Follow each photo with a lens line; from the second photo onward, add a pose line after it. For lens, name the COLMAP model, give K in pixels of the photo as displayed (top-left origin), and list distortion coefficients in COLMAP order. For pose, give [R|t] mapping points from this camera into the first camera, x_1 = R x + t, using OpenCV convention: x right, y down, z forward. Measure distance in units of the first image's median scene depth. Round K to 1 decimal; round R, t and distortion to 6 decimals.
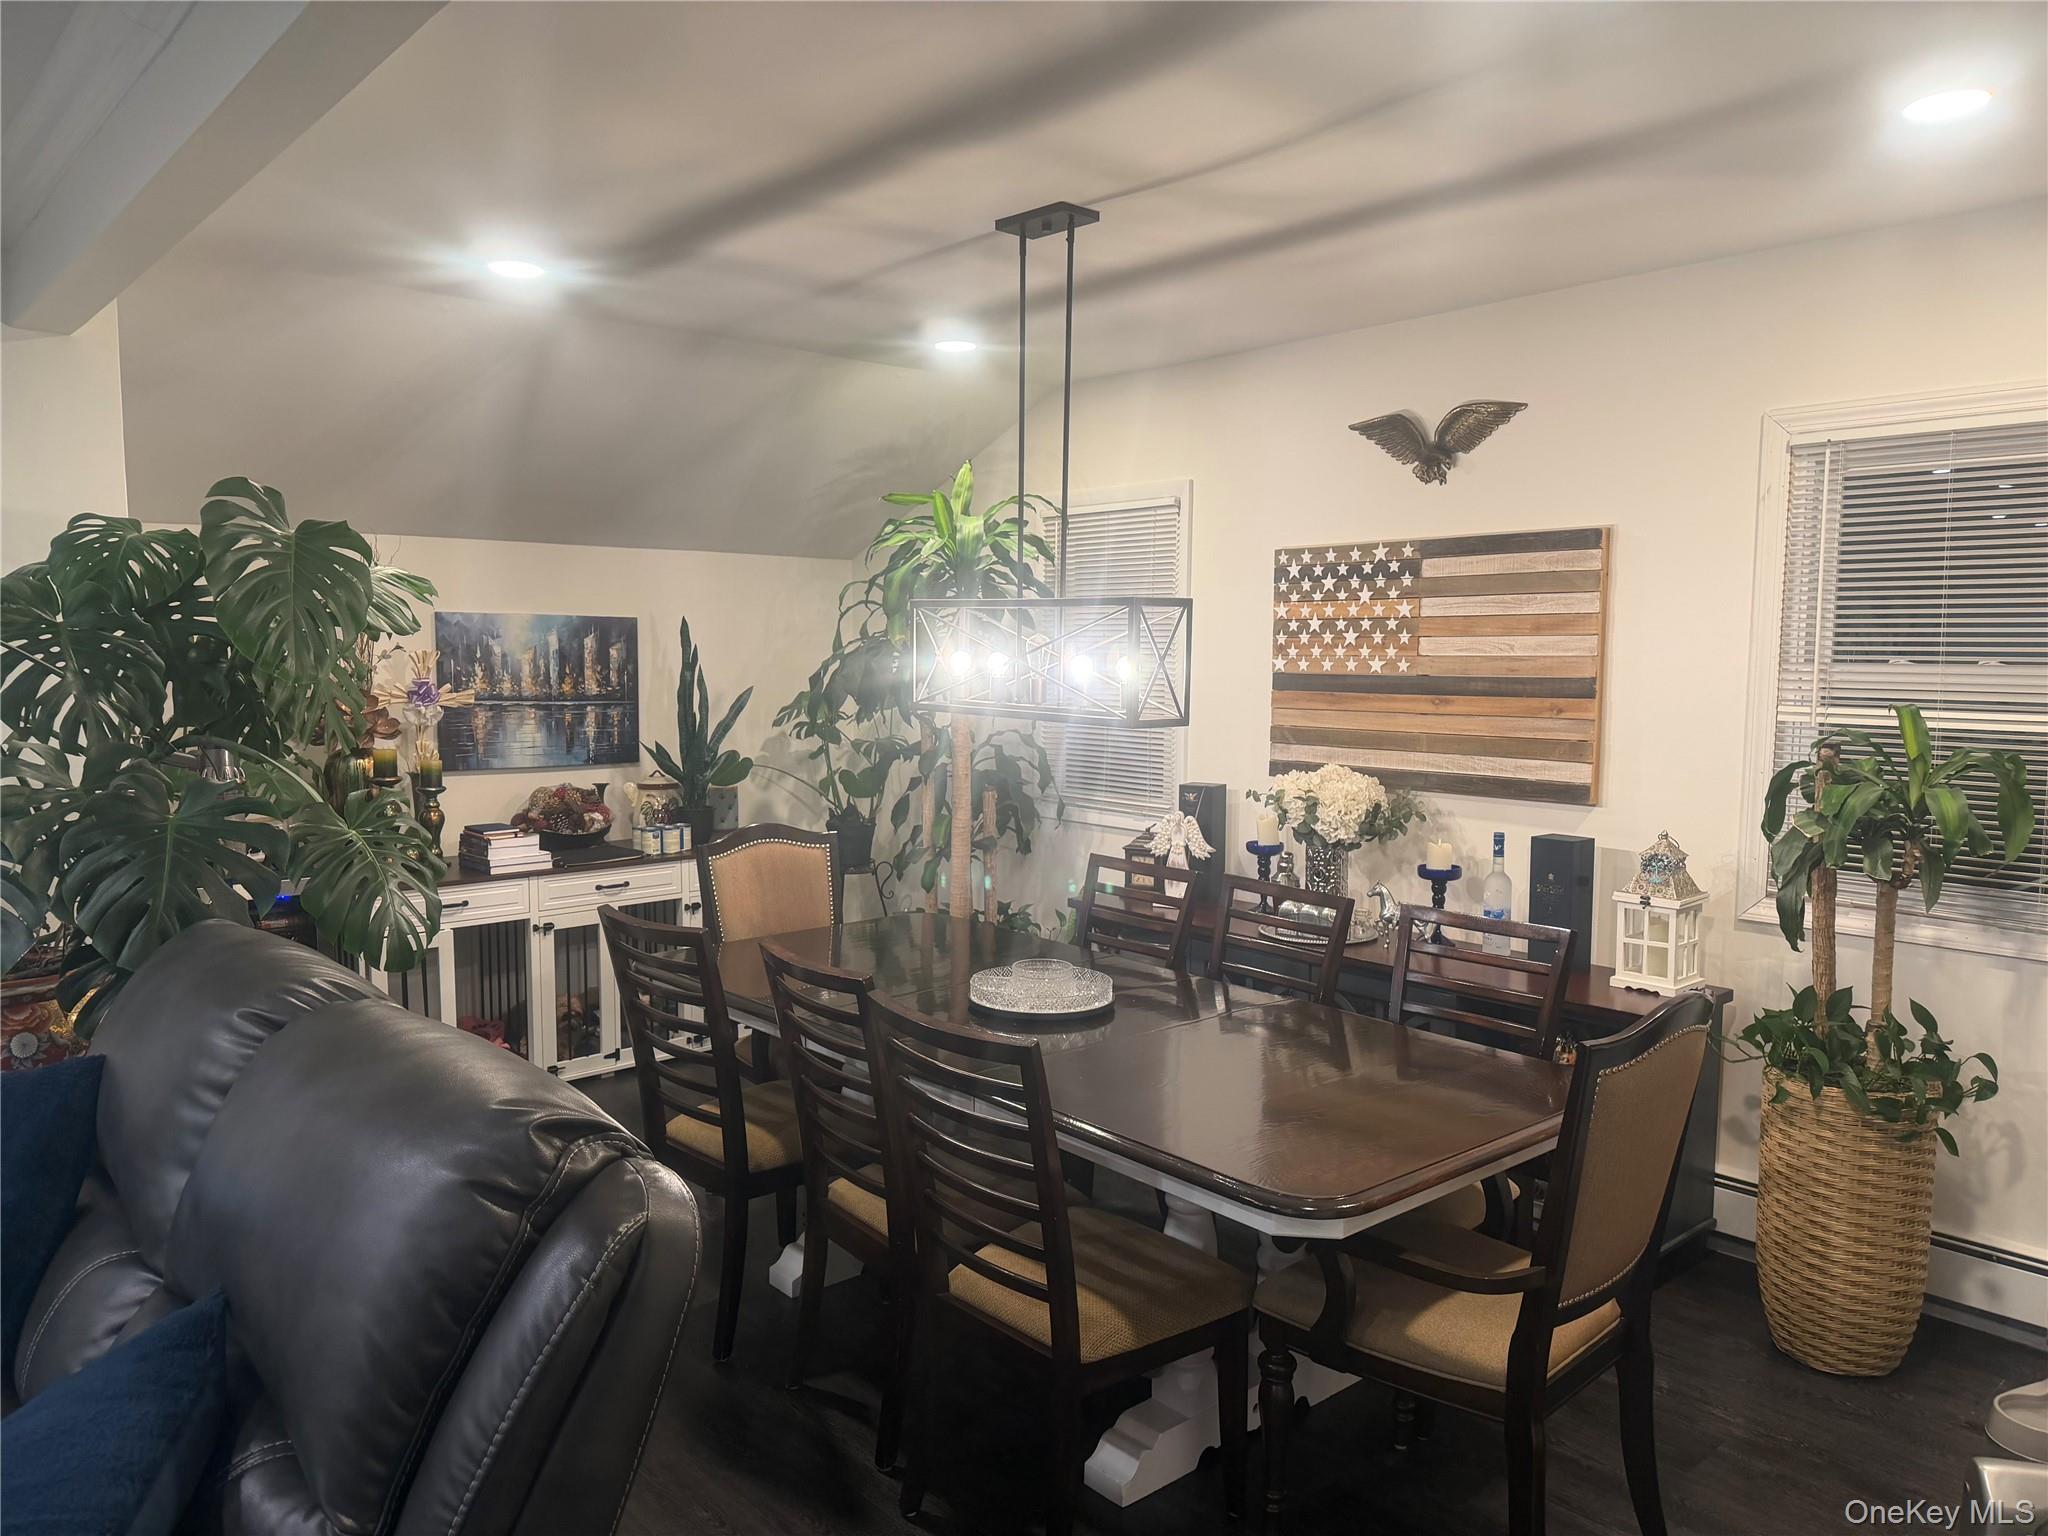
lens RADIAL K [[1436.1, 0, 1028.0], [0, 1436.1, 765.0], [0, 0, 1]] dist [0.130096, -0.218157]
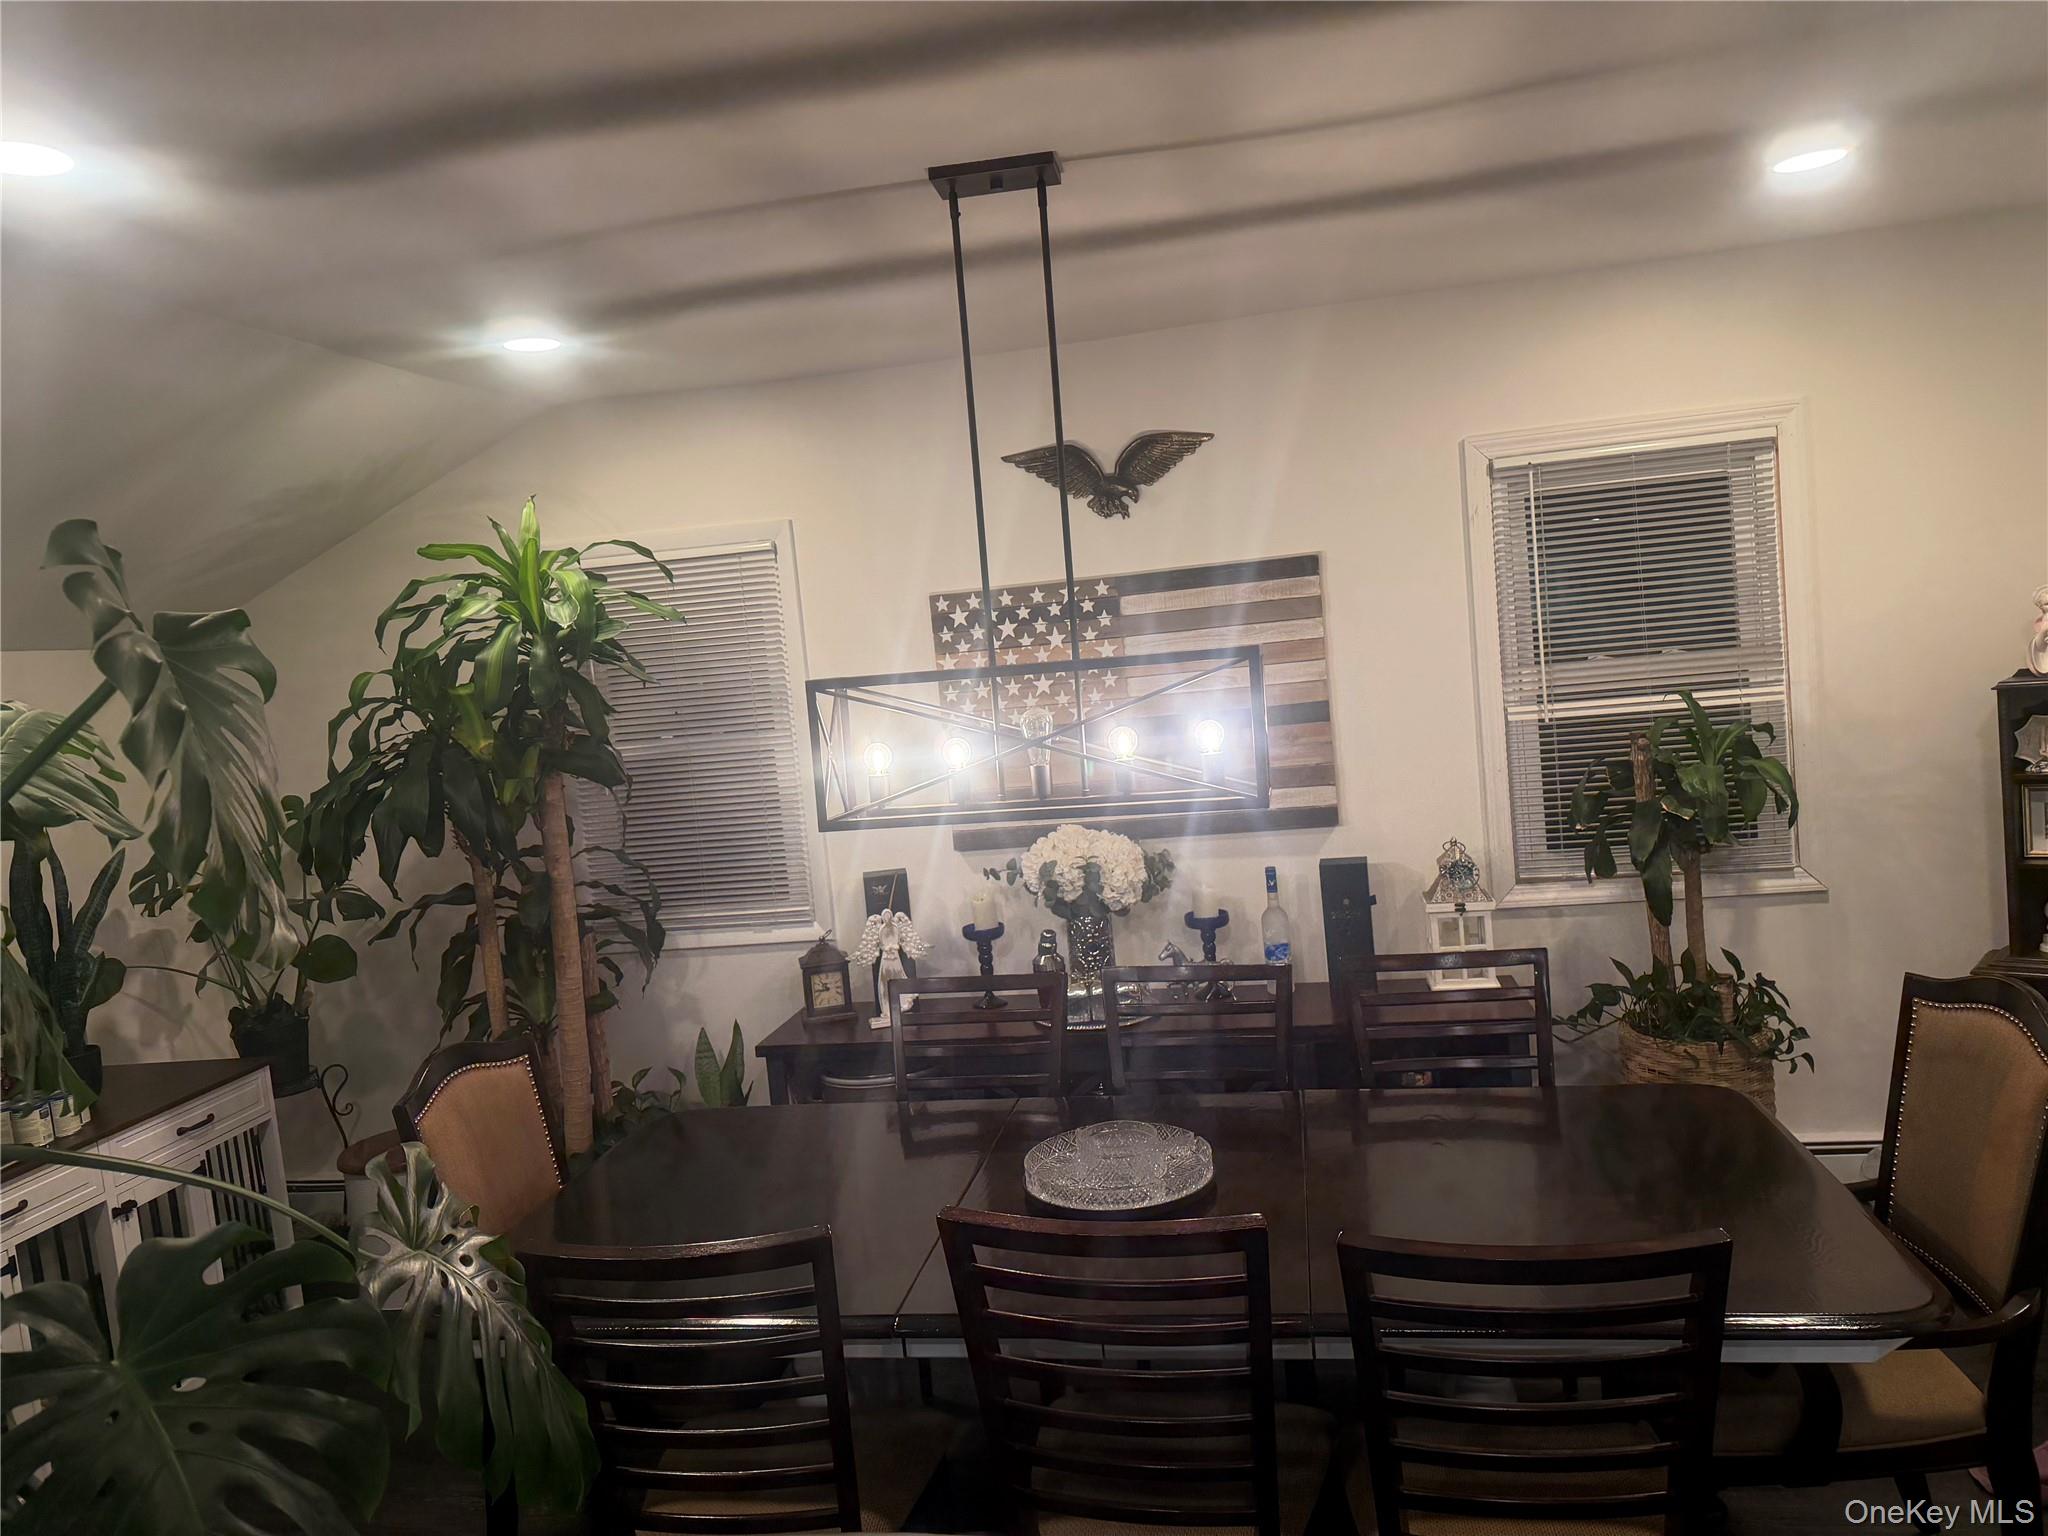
lens RADIAL K [[1436.1, 0, 1028.0], [0, 1436.1, 765.0], [0, 0, 1]] dist [0.130096, -0.218157]
pose [[0.781776, -0.124840, 0.610935, -0.356040], [0.146412, 0.989113, 0.014762, -0.054857], [-0.606127, 0.077908, 0.791543, 0.297010]]
